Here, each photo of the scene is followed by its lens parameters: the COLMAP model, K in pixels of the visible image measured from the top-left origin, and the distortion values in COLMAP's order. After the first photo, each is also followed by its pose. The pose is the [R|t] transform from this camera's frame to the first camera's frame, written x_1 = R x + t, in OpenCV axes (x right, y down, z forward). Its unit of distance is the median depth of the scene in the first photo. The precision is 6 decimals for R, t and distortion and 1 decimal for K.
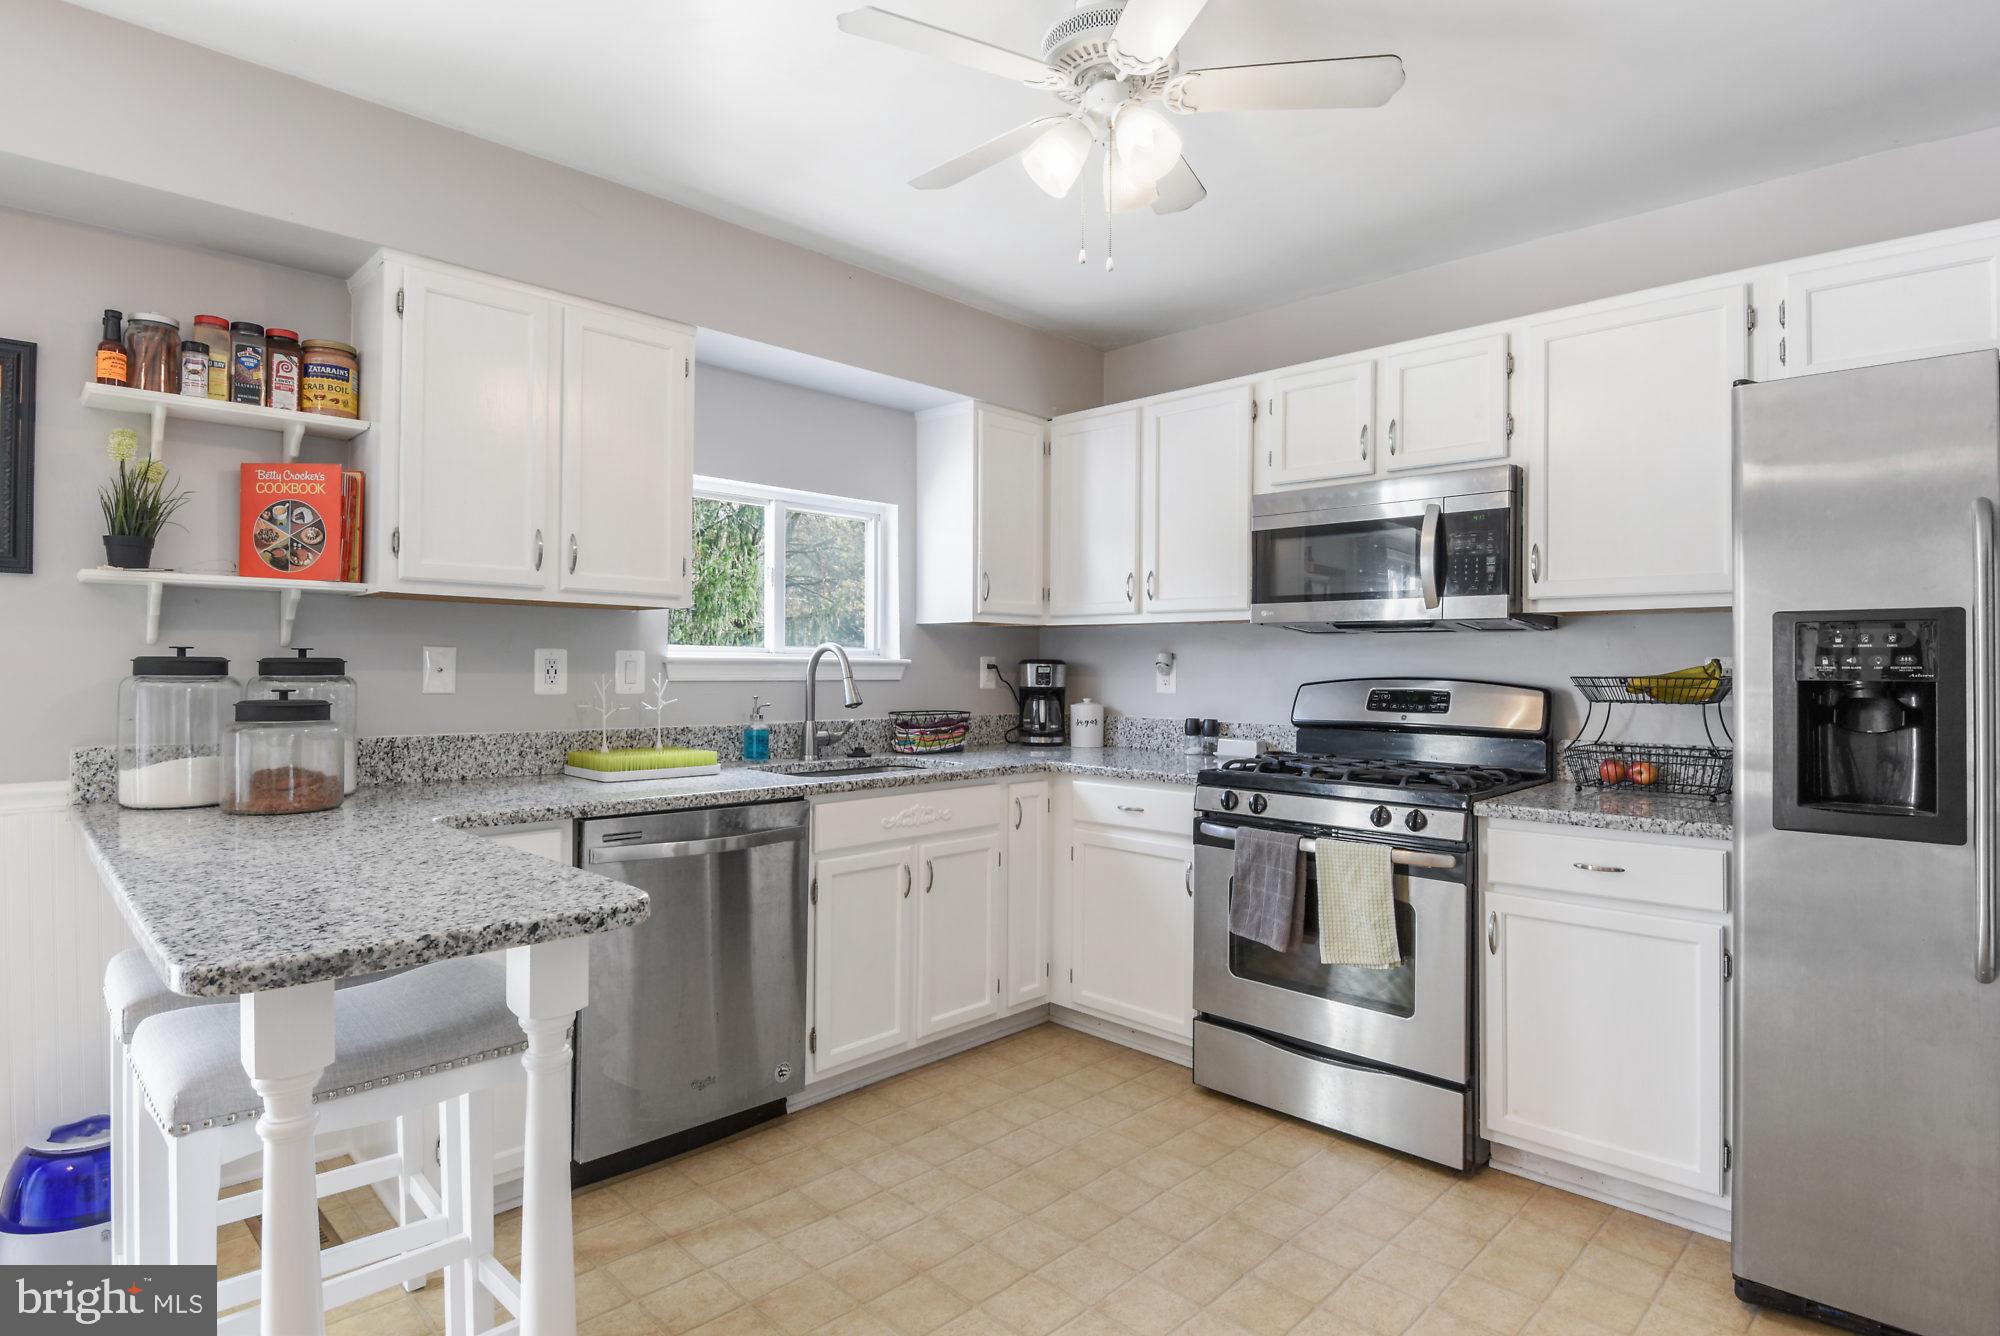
lens RADIAL K [[1056.4, 0, 1000.0], [0, 1056.4, 668.0], [0, 0, 1]] dist [-0.001712, -0.000152]
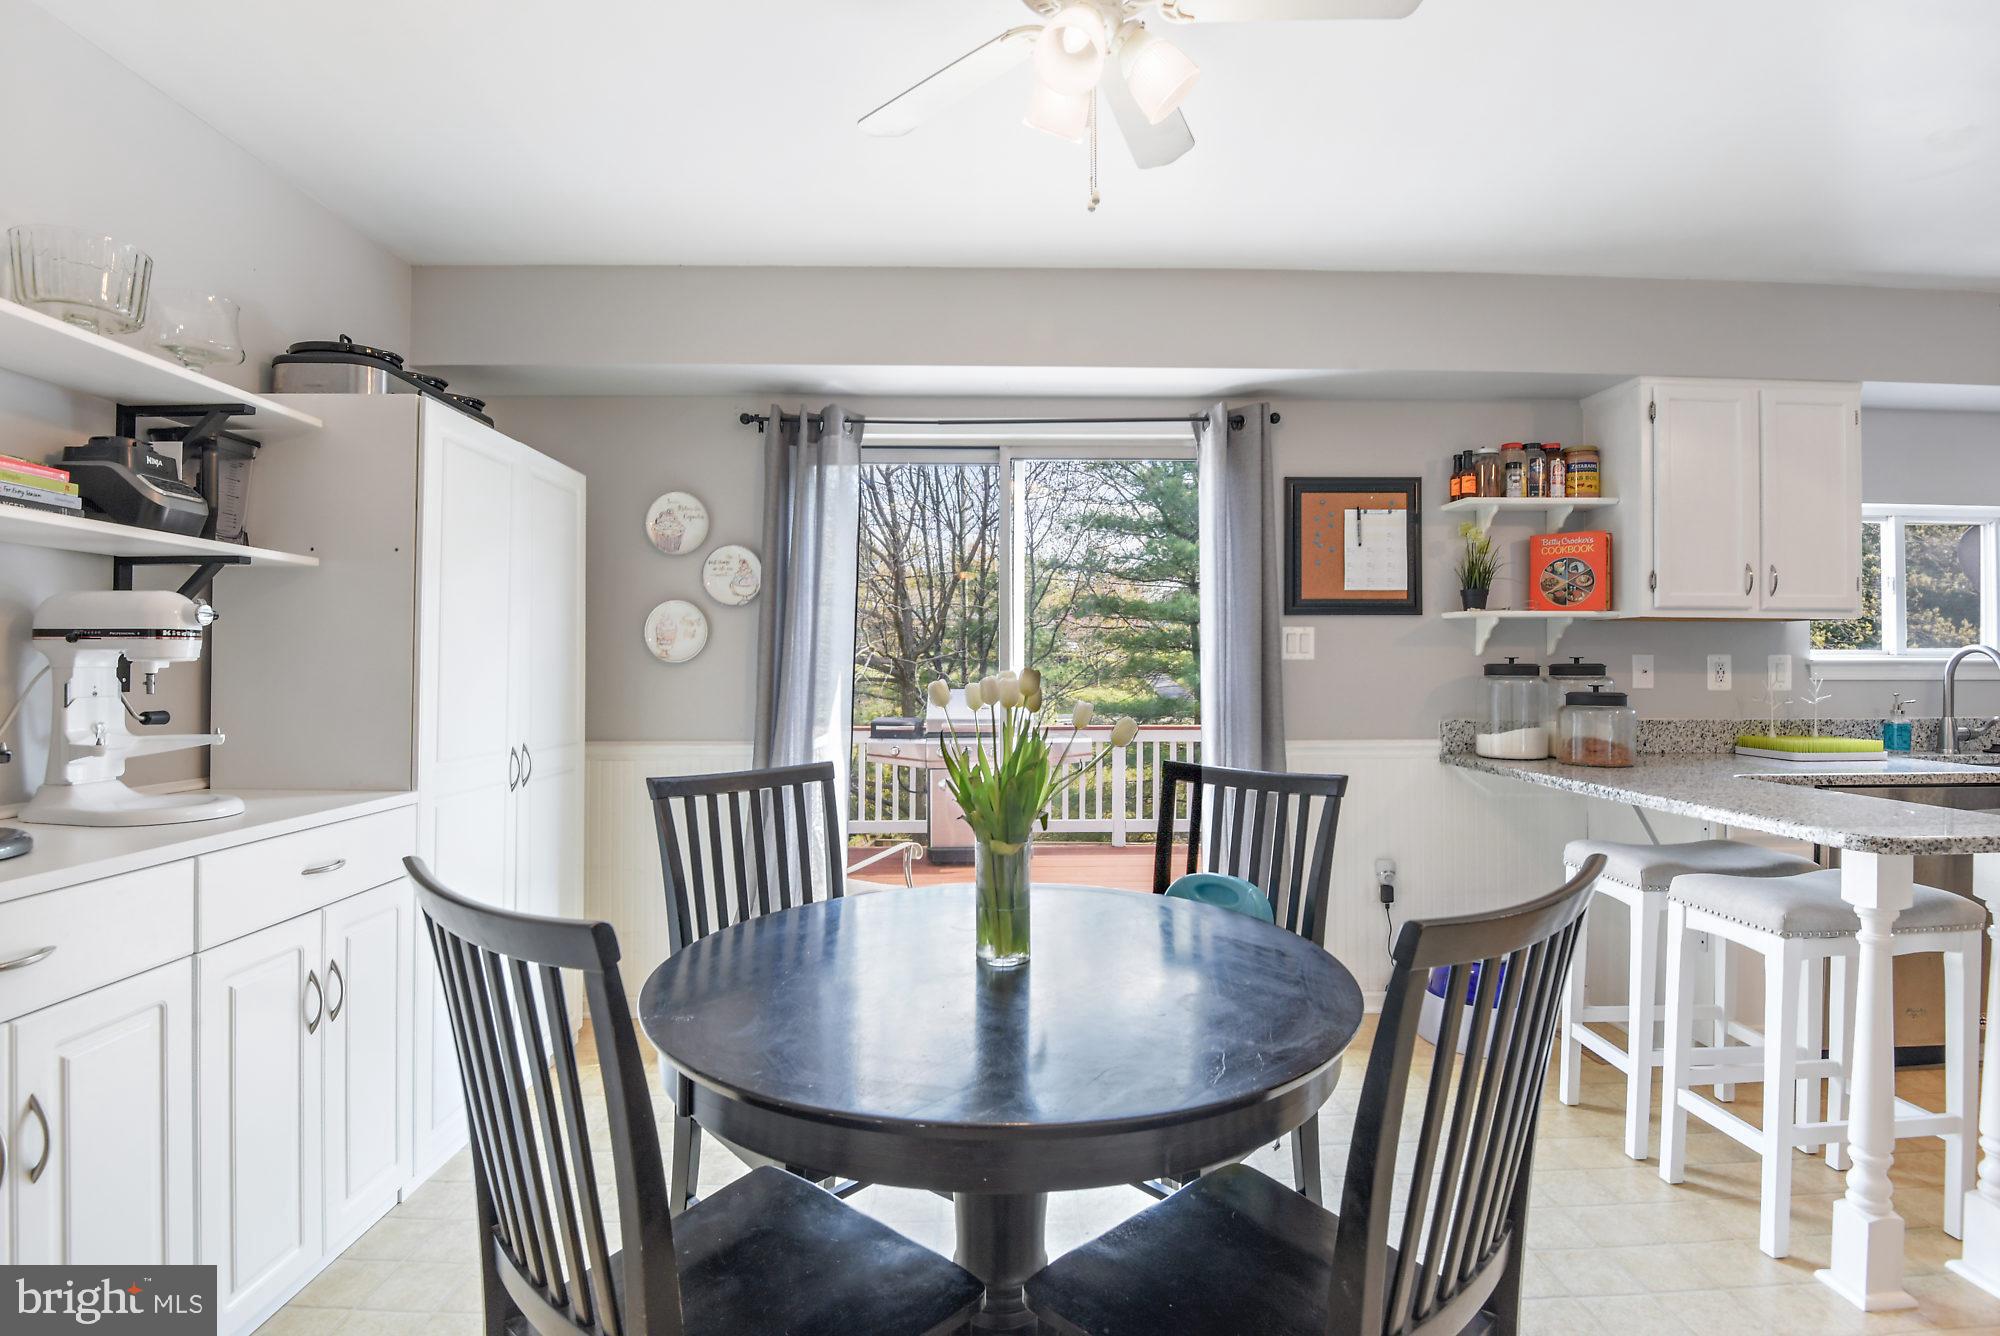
lens RADIAL K [[969.7, 0, 1000.0], [0, 969.7, 668.0], [0, 0, 1]] dist [-0.037443, -0.000448]
pose [[0.720550, -0.005115, -0.693384, -0.306704], [0.005185, 0.999985, -0.001988, -0.005030], [0.693384, -0.002163, 0.720565, -0.510761]]
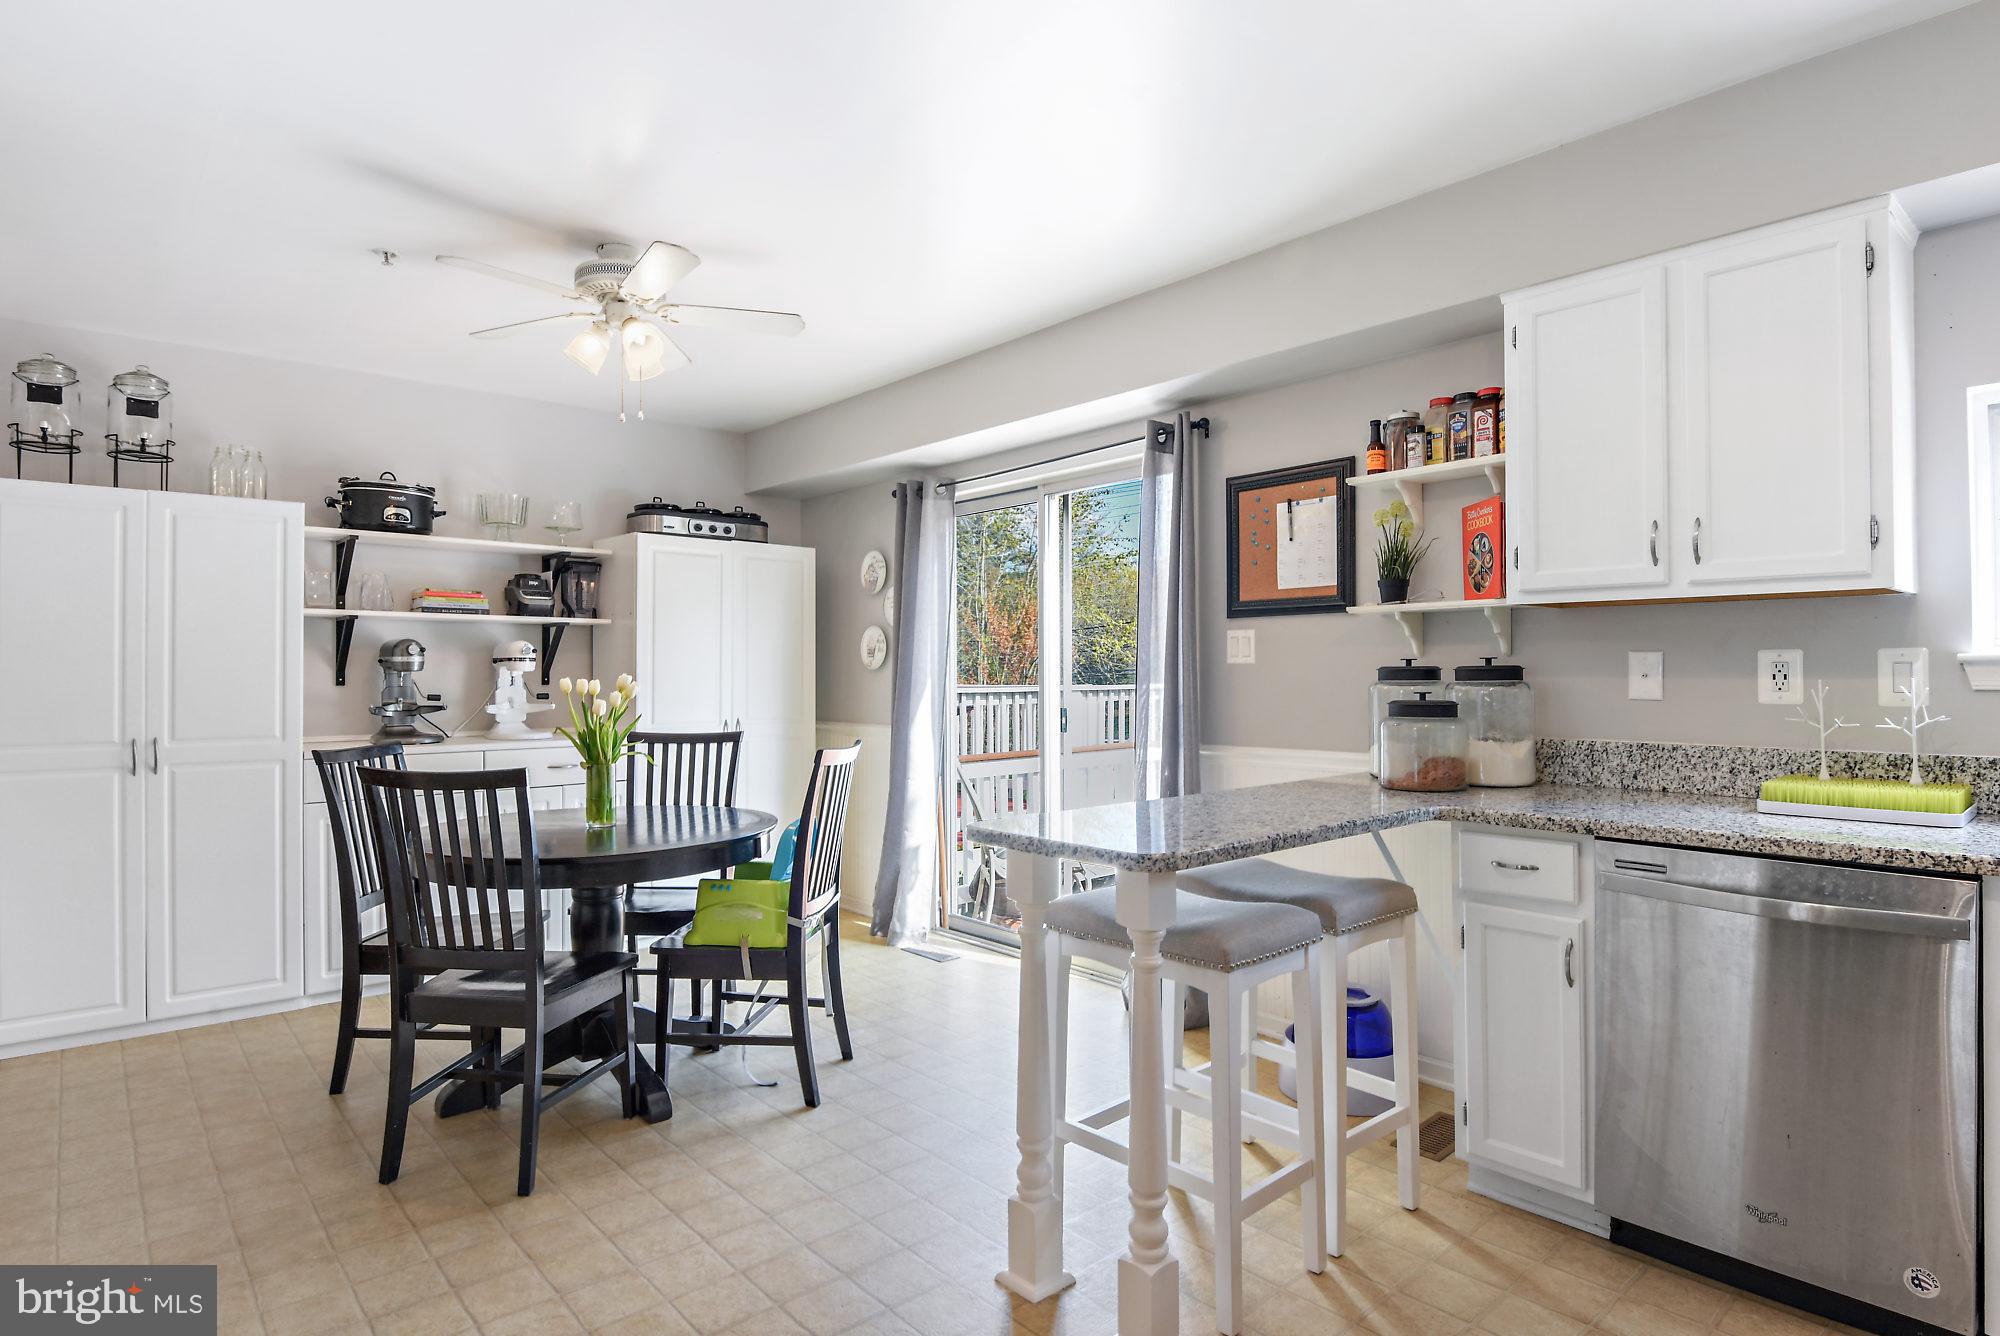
lens RADIAL K [[1121.4, 0, 1000.0], [0, 1121.4, 668.0], [0, 0, 1]] dist [-0.023136, -0.000987]
pose [[-0.092903, -0.009590, -0.995629, 0.601283], [0.004716, 0.999938, -0.010072, 0.002736], [0.995664, -0.005631, -0.092852, 0.557380]]
